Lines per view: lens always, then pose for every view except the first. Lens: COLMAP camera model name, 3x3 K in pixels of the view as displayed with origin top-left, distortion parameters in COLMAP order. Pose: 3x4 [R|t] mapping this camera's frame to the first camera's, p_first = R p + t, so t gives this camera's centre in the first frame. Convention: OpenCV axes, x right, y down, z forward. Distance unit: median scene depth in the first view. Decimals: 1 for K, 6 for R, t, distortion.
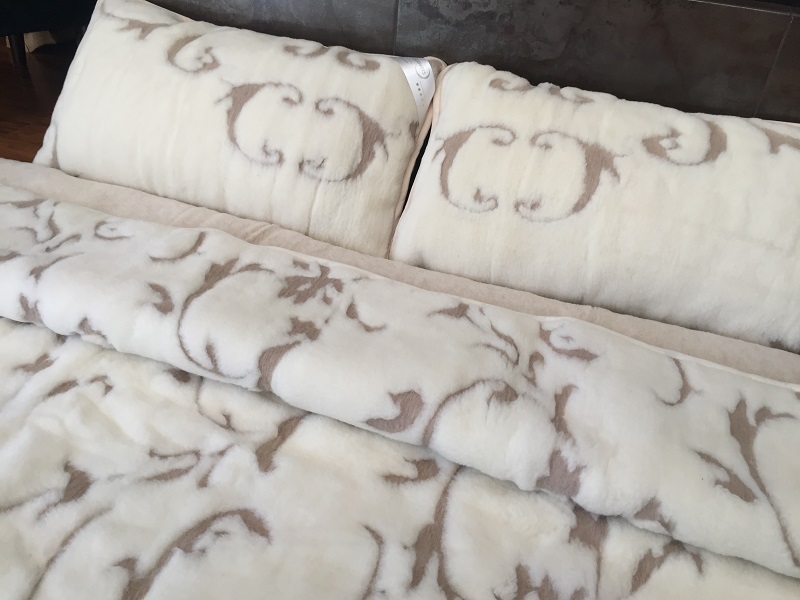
lens RADIAL K [[685.9, 0, 401.0], [0, 685.9, 301.3], [0, 0, 1]] dist [0.081401, -0.118193]
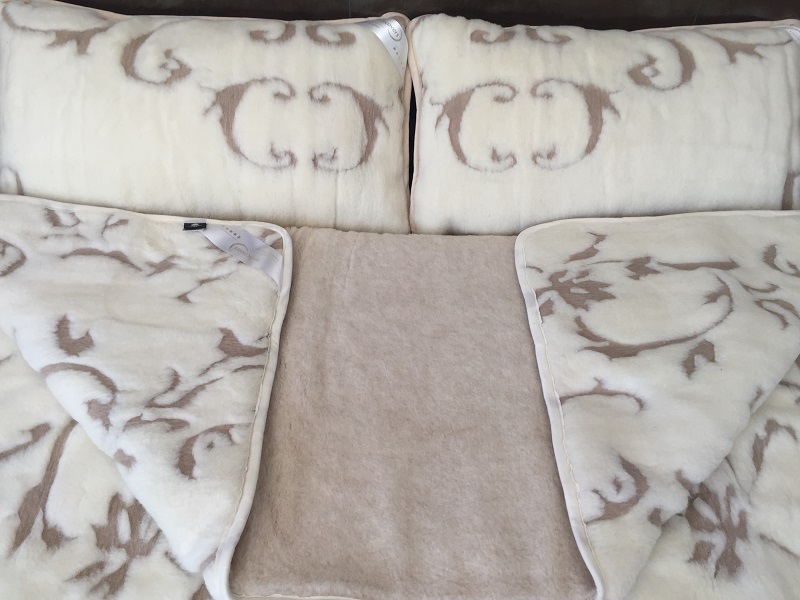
lens RADIAL K [[685.9, 0, 400.0], [0, 685.9, 300.2], [0, 0, 1]] dist [0.081401, -0.118193]
pose [[0.939280, -0.275187, 0.205002, -0.305182], [0.229916, 0.948168, 0.219355, -0.208830], [-0.254740, -0.158902, 0.953865, -0.011102]]
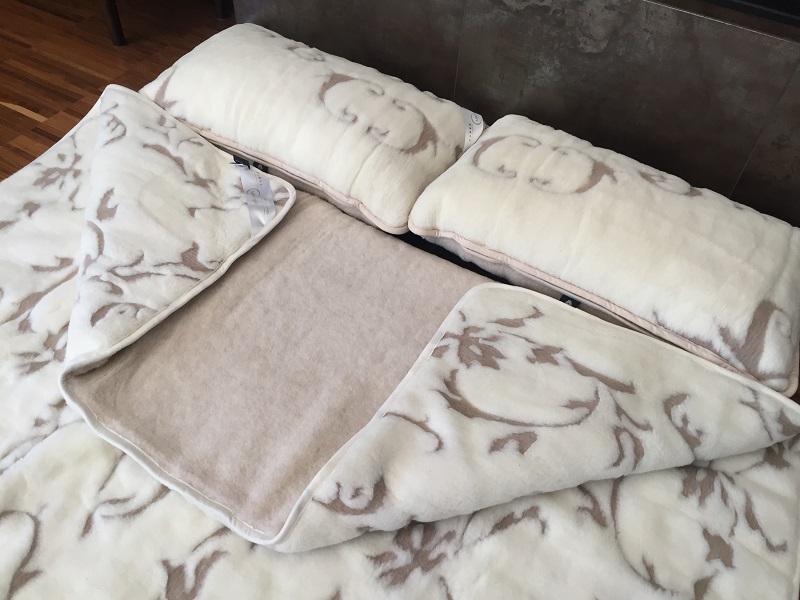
lens RADIAL K [[685.9, 0, 392.8], [0, 685.9, 302.6], [0, 0, 1]] dist [0.081401, -0.118193]
pose [[0.977480, 0.132235, -0.164458, 0.201451], [-0.090192, 0.966342, 0.240932, -0.254132], [0.190782, -0.220674, 0.956507, -0.211798]]
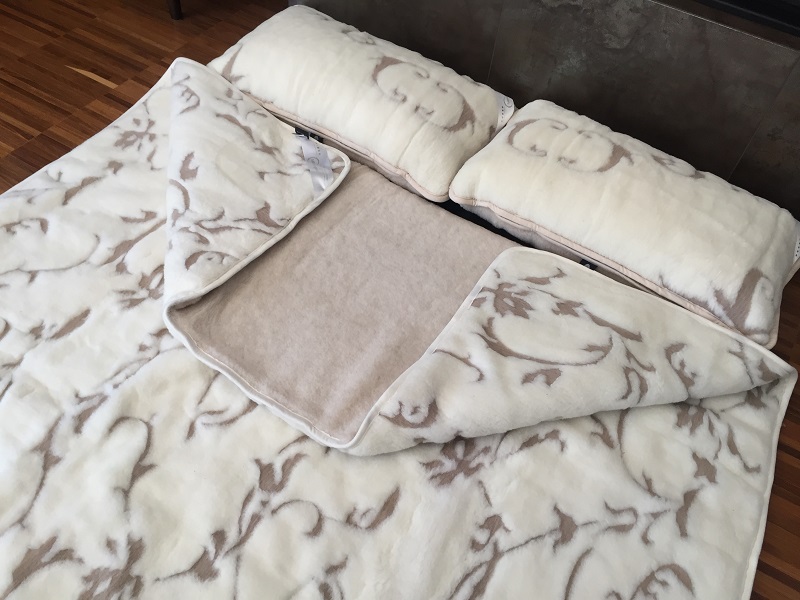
lens RADIAL K [[685.9, 0, 394.5], [0, 685.9, 303.7], [0, 0, 1]] dist [0.081401, -0.118193]
pose [[0.974661, 0.173670, -0.140976, 0.134730], [-0.129852, 0.952462, 0.275600, -0.255416], [0.182138, -0.250311, 0.950879, -0.423146]]
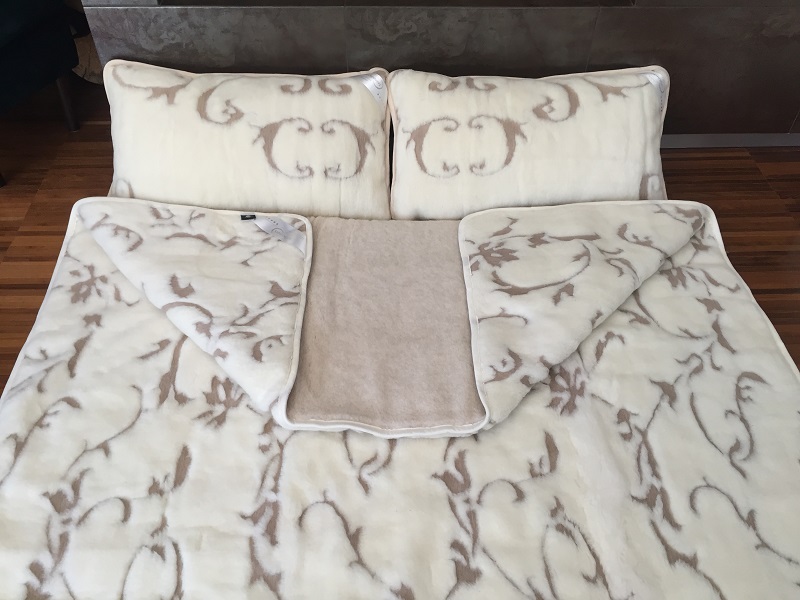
lens RADIAL K [[685.9, 0, 401.9], [0, 685.9, 301.5], [0, 0, 1]] dist [0.081401, -0.118193]
pose [[0.936143, -0.294437, 0.192208, -0.381551], [0.245216, 0.938452, 0.243263, -0.273758], [-0.252004, -0.180596, 0.950726, -0.548569]]
